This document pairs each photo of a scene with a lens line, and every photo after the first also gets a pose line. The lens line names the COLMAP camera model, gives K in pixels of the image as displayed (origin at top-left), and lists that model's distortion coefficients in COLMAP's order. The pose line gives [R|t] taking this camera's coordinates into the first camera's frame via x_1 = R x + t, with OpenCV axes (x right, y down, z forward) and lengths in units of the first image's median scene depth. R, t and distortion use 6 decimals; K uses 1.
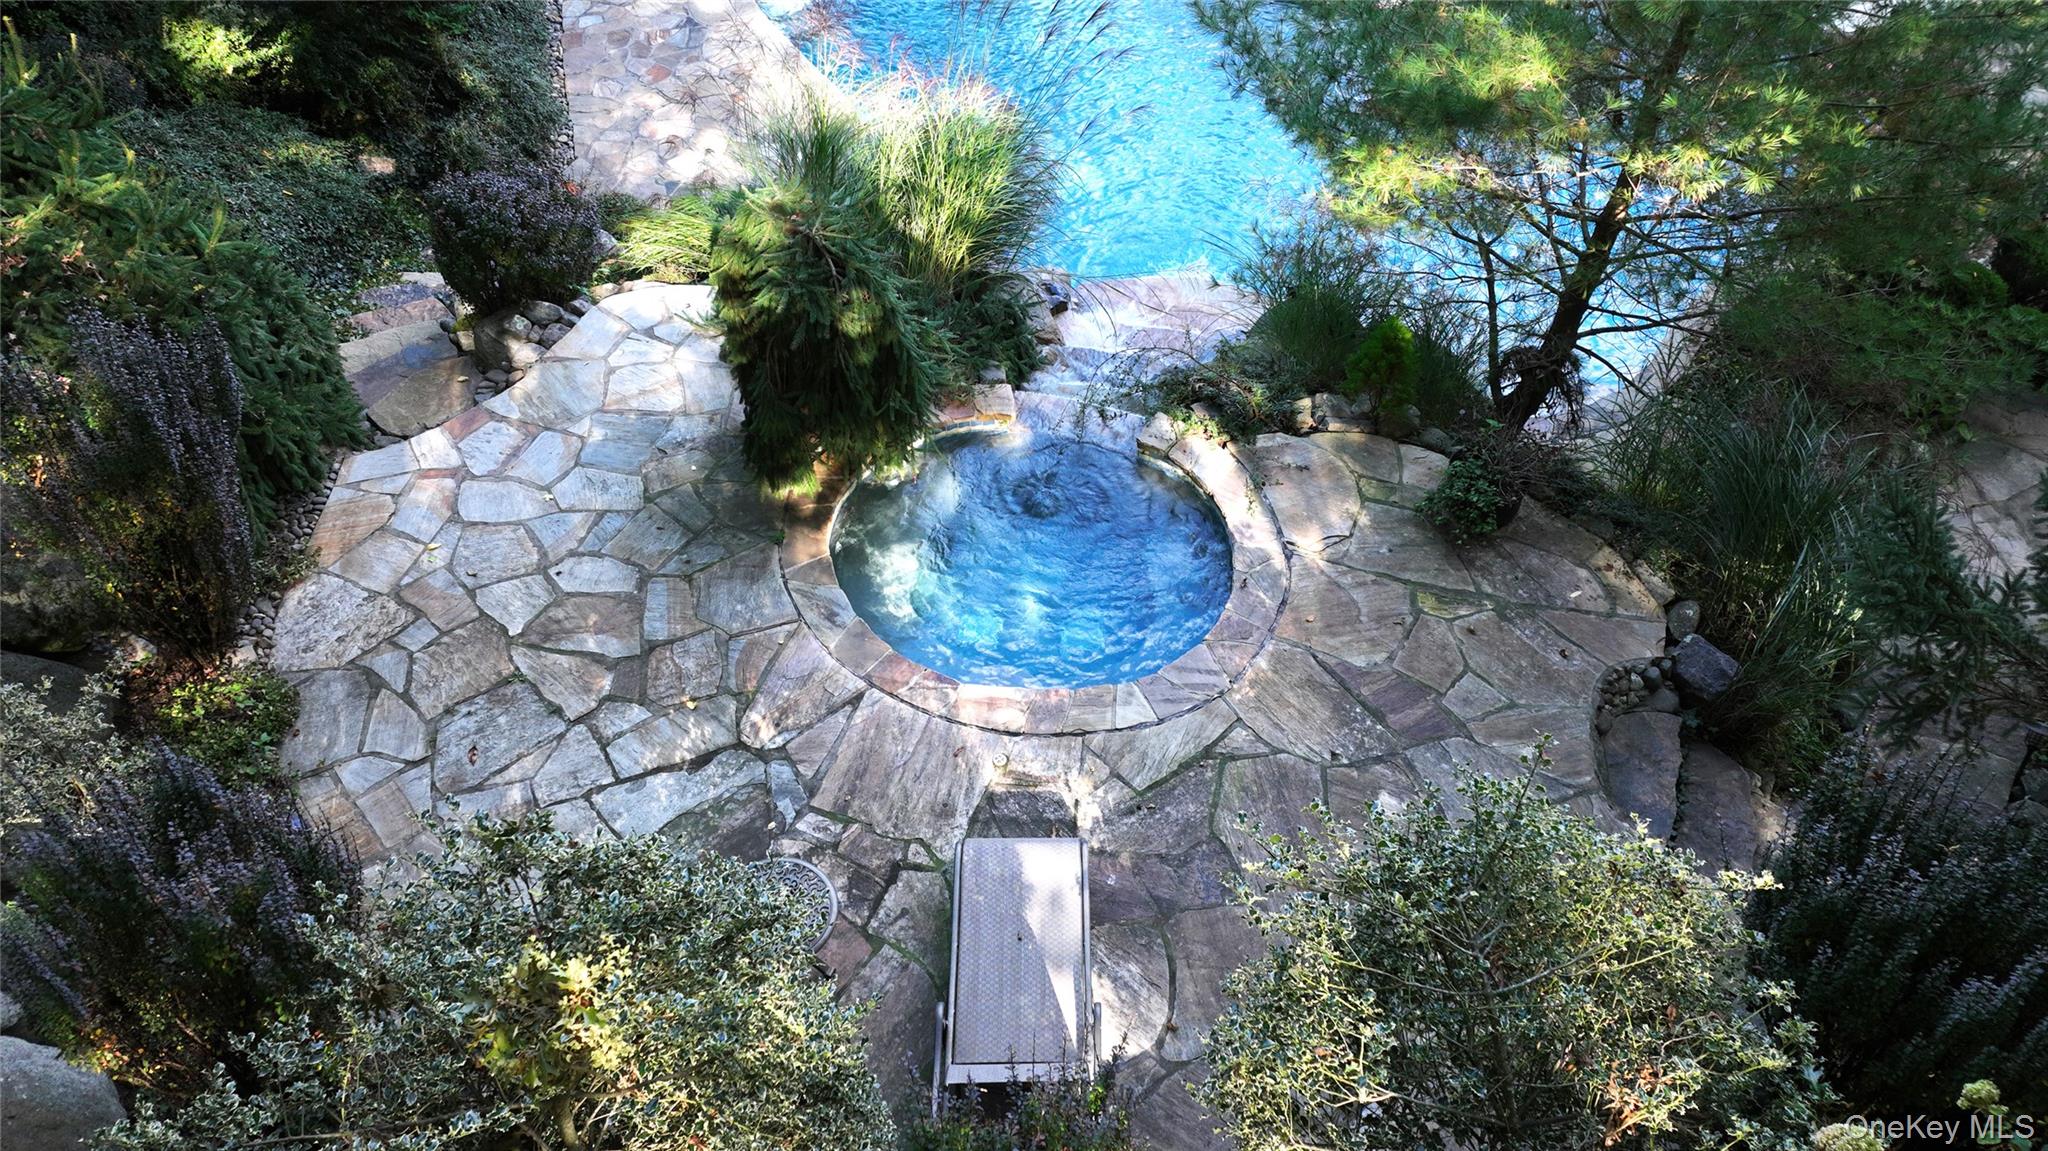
lens RADIAL K [[1457.0, 0, 1024.0], [0, 1457.0, 575.5], [0, 0, 1]] dist [0.008683, 0.000739]
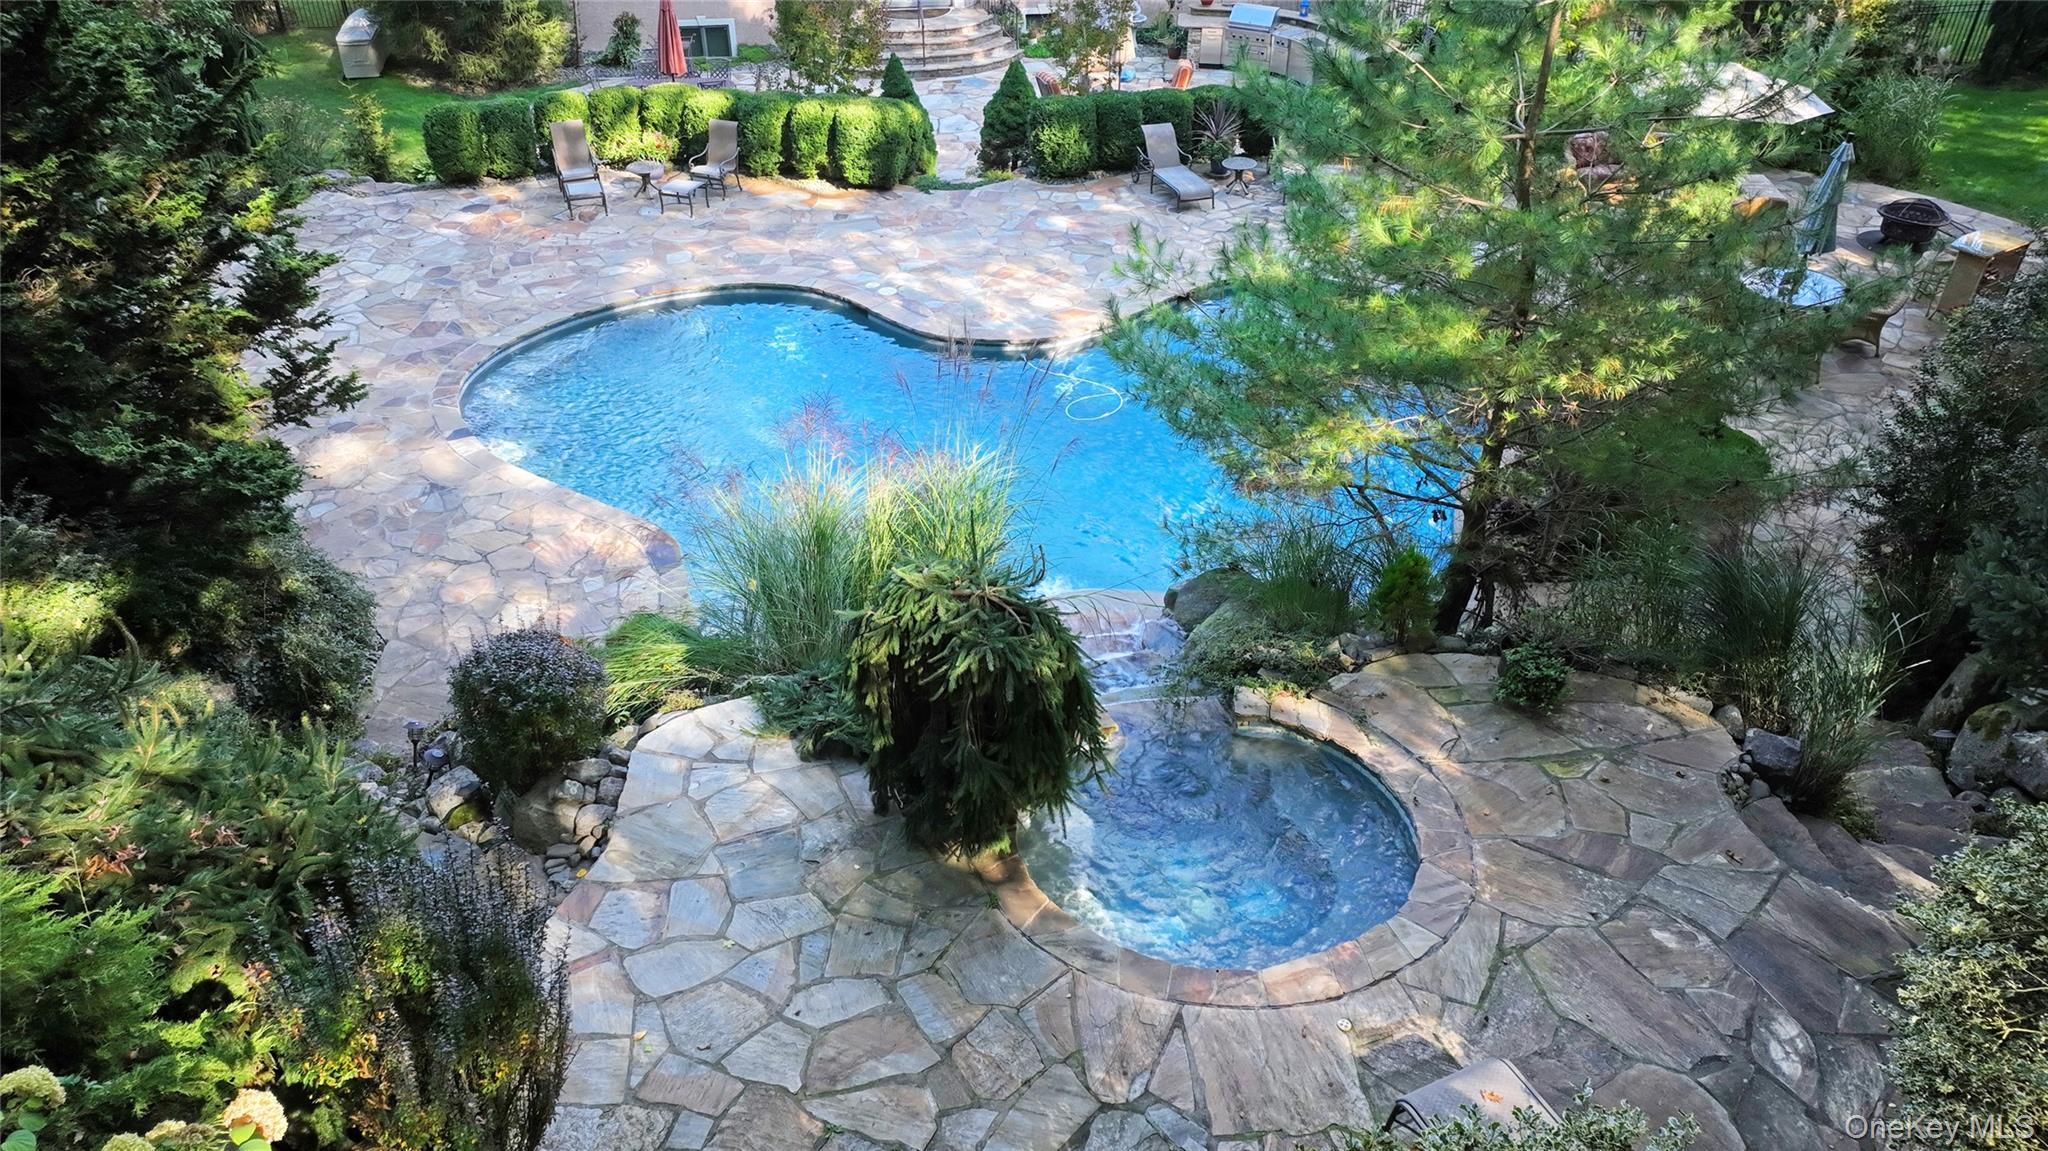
lens RADIAL K [[1457.0, 0, 1024.0], [0, 1457.0, 575.5], [0, 0, 1]] dist [0.008683, 0.000739]
pose [[0.904028, -0.238064, 0.355048, -0.472415], [0.317564, 0.930016, -0.184998, -0.044571], [-0.286159, 0.279994, 0.916360, 0.041956]]
